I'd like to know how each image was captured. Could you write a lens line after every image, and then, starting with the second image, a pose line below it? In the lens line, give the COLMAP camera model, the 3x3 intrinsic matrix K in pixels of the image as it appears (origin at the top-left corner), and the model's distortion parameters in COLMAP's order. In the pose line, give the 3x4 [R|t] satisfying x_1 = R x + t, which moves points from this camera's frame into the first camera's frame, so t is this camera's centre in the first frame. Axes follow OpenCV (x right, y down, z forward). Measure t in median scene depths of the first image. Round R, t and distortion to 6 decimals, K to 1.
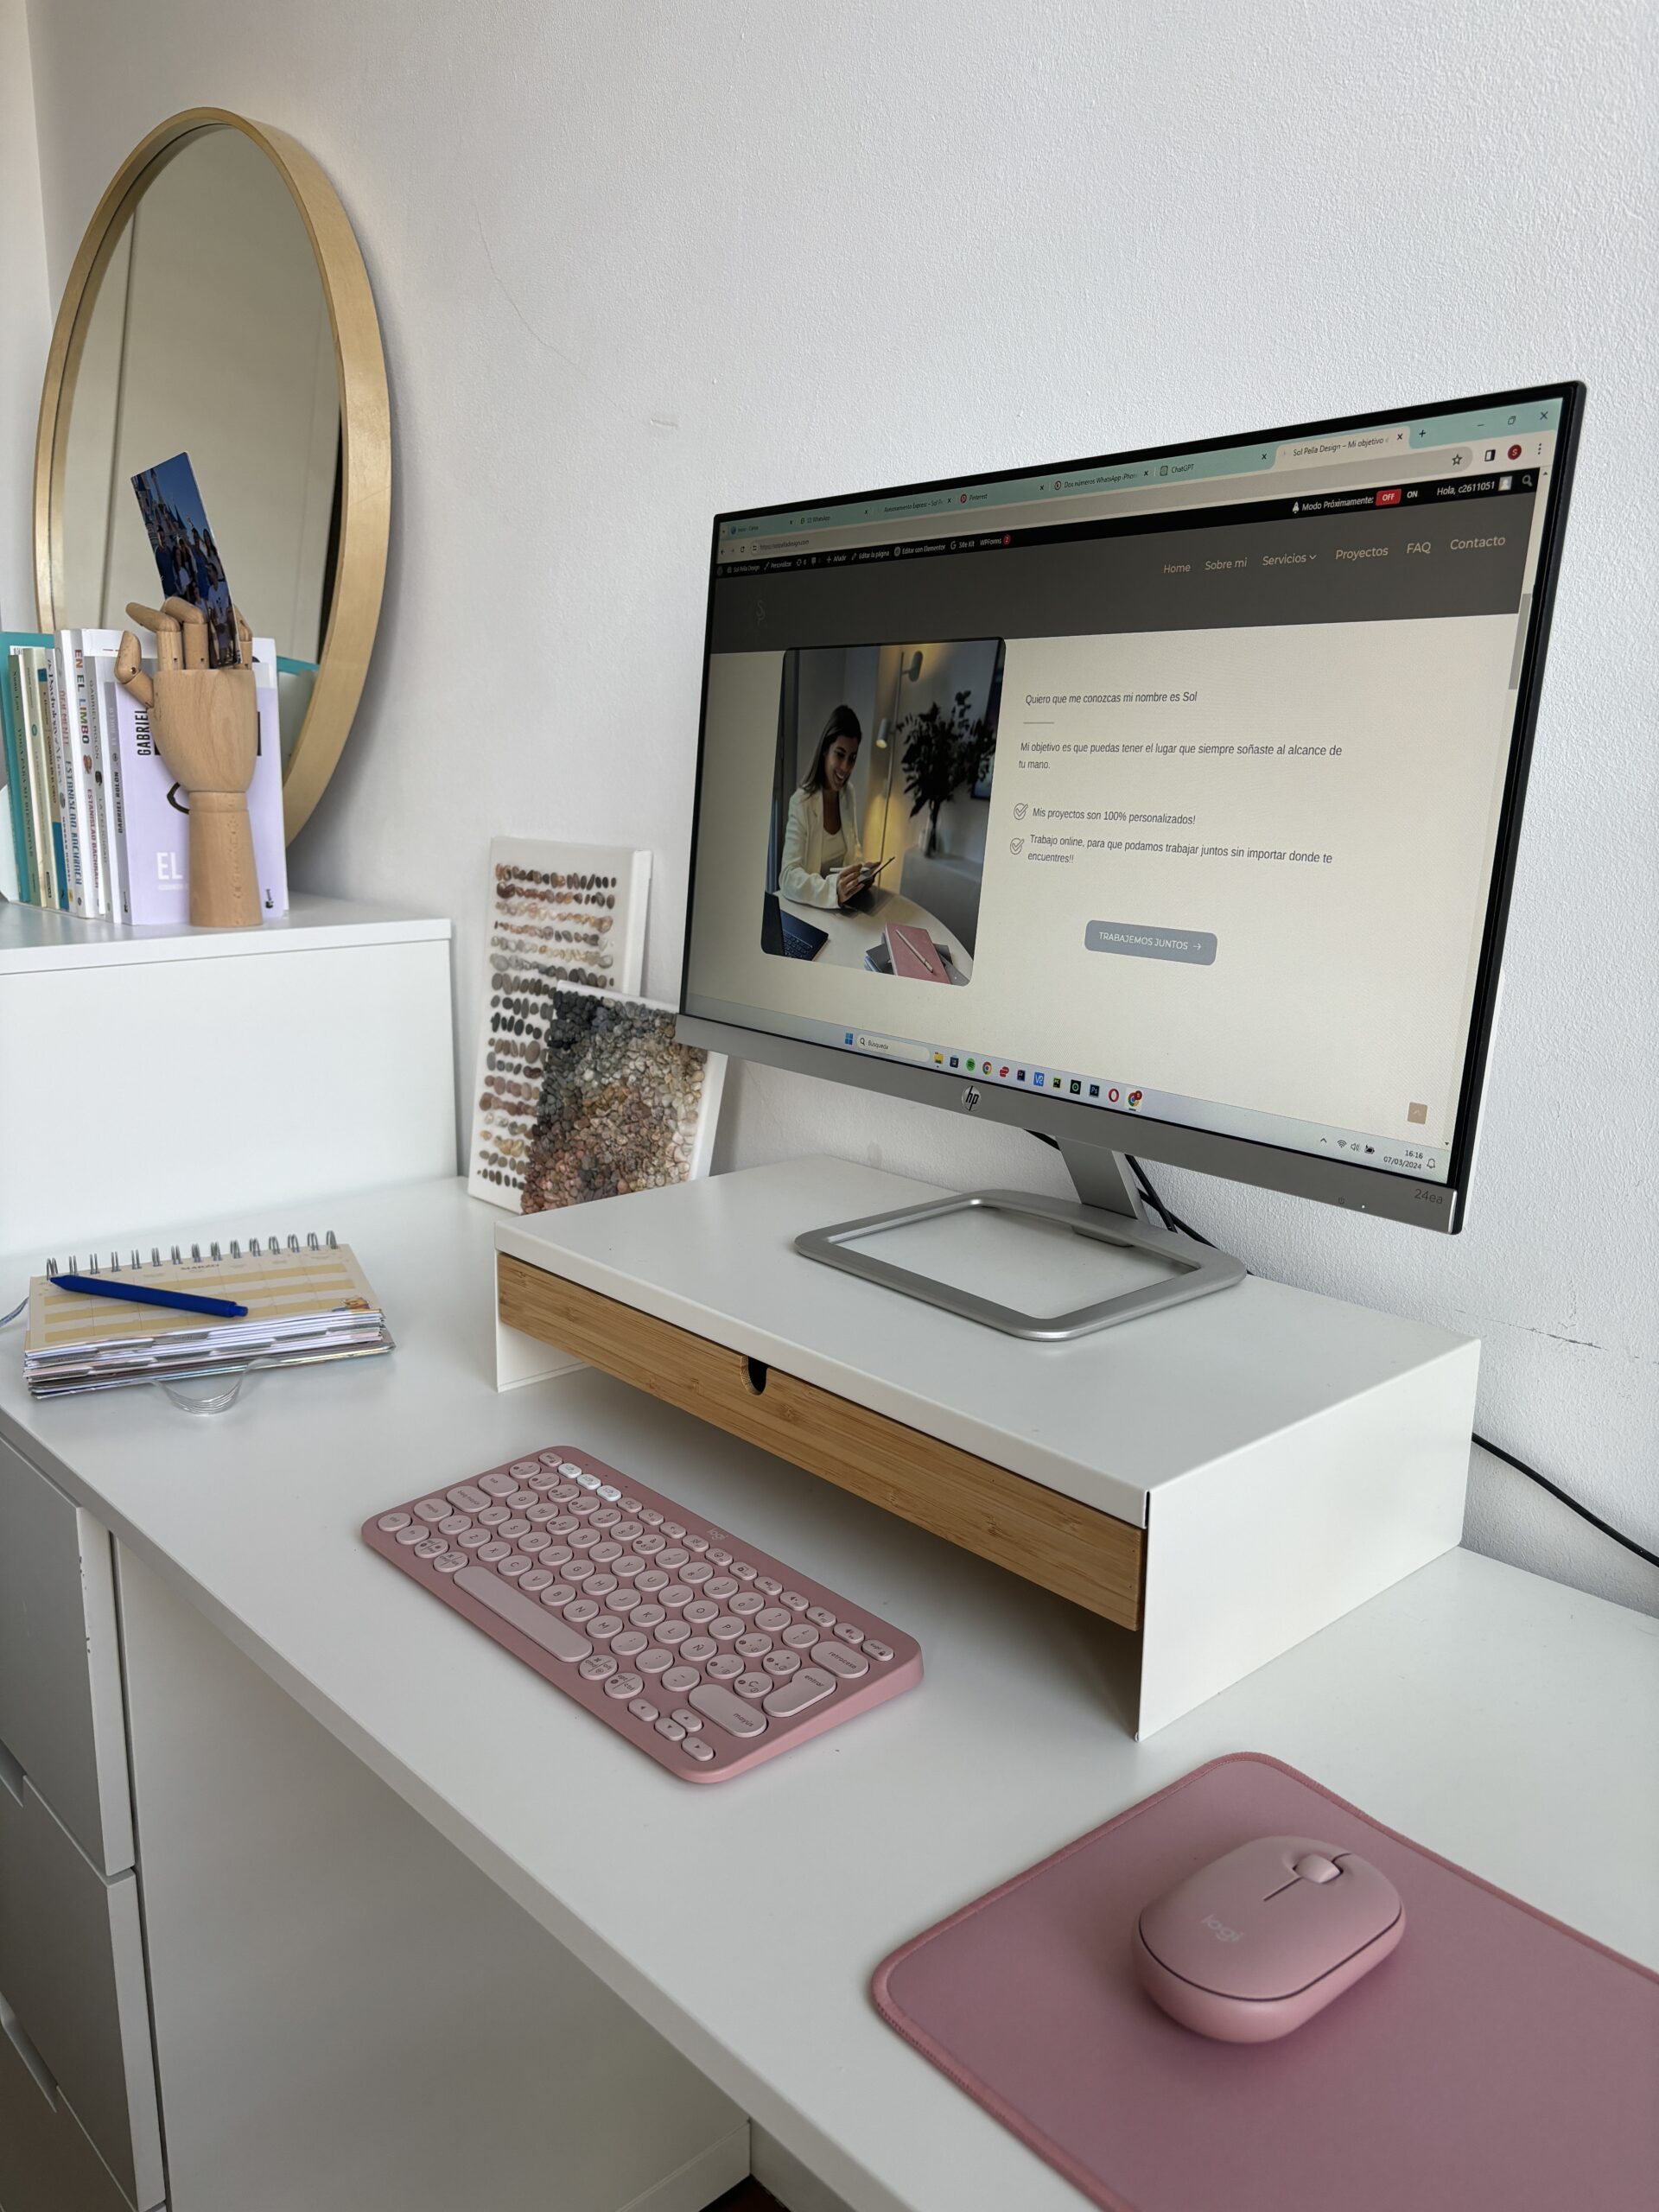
lens RADIAL K [[1701.3, 0, 840.9], [0, 1701.3, 1095.3], [0, 0, 1]] dist [0.033732, -0.012897]
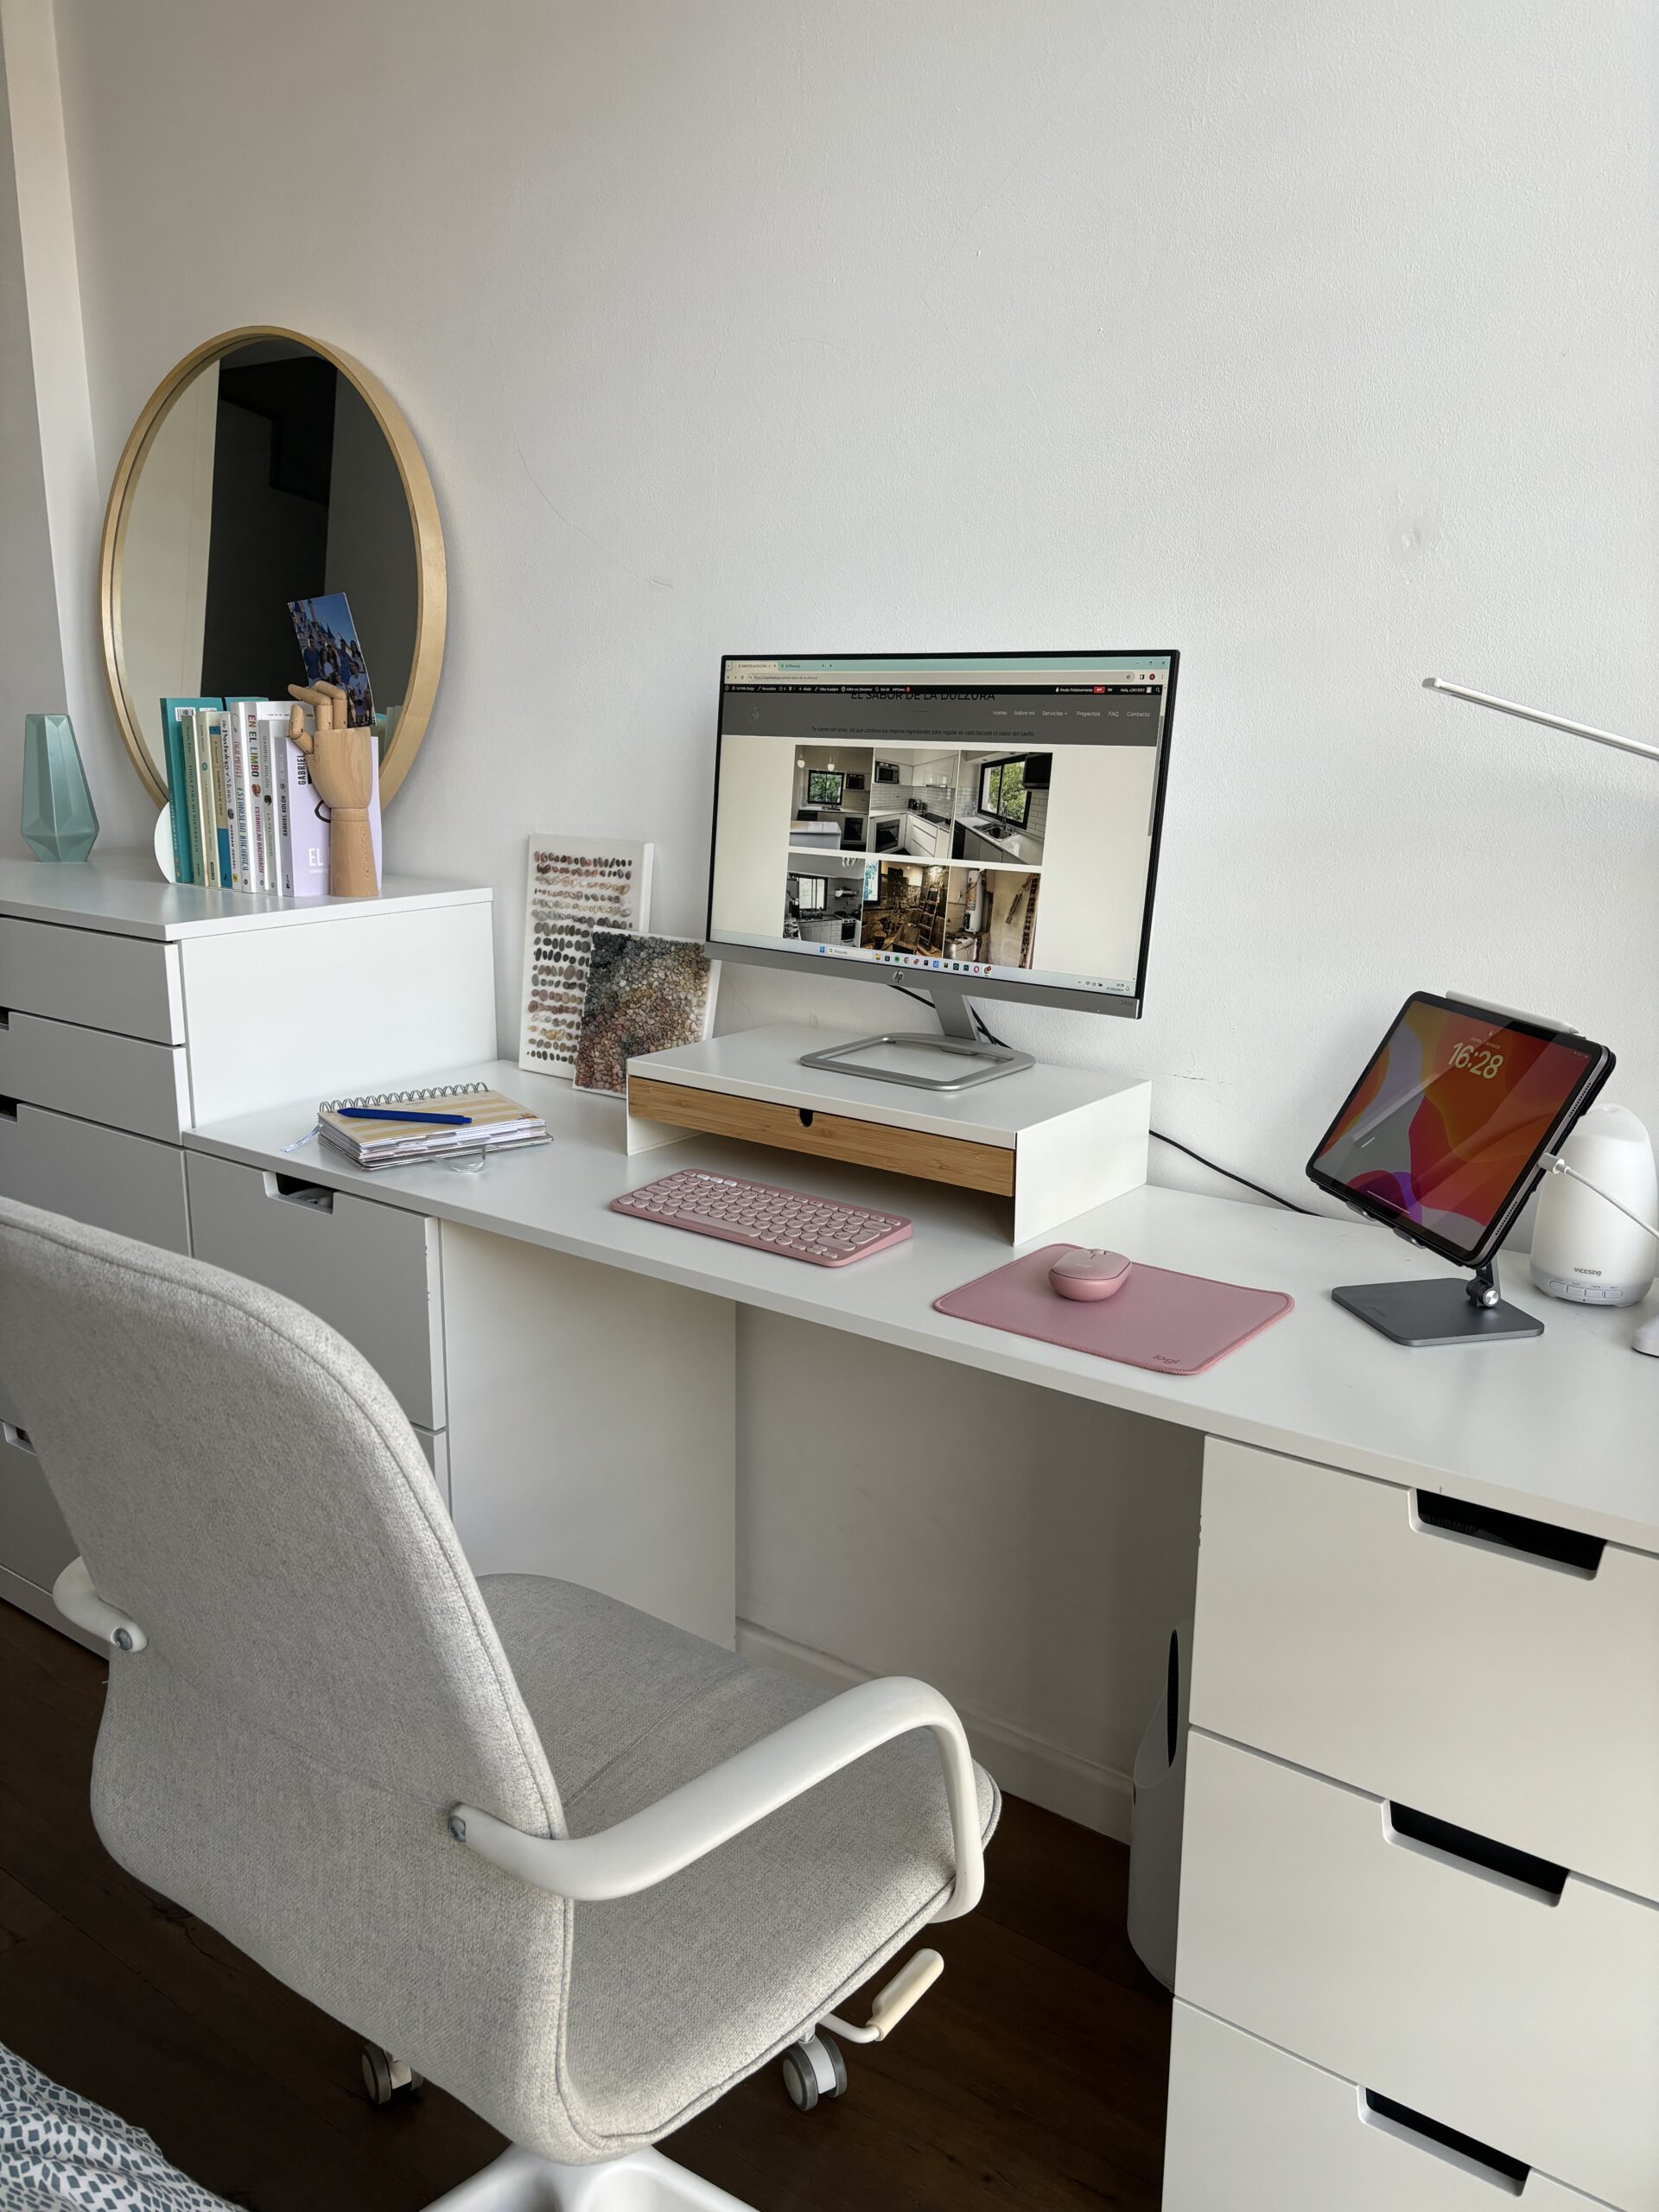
lens RADIAL K [[1701.3, 0, 821.8], [0, 1701.3, 1111.8], [0, 0, 1]] dist [0.033732, -0.012897]
pose [[0.984757, -0.047087, 0.167441, -0.256363], [0.040364, 0.998245, 0.043333, 0.051074], [-0.169188, -0.035914, 0.984929, -0.677351]]
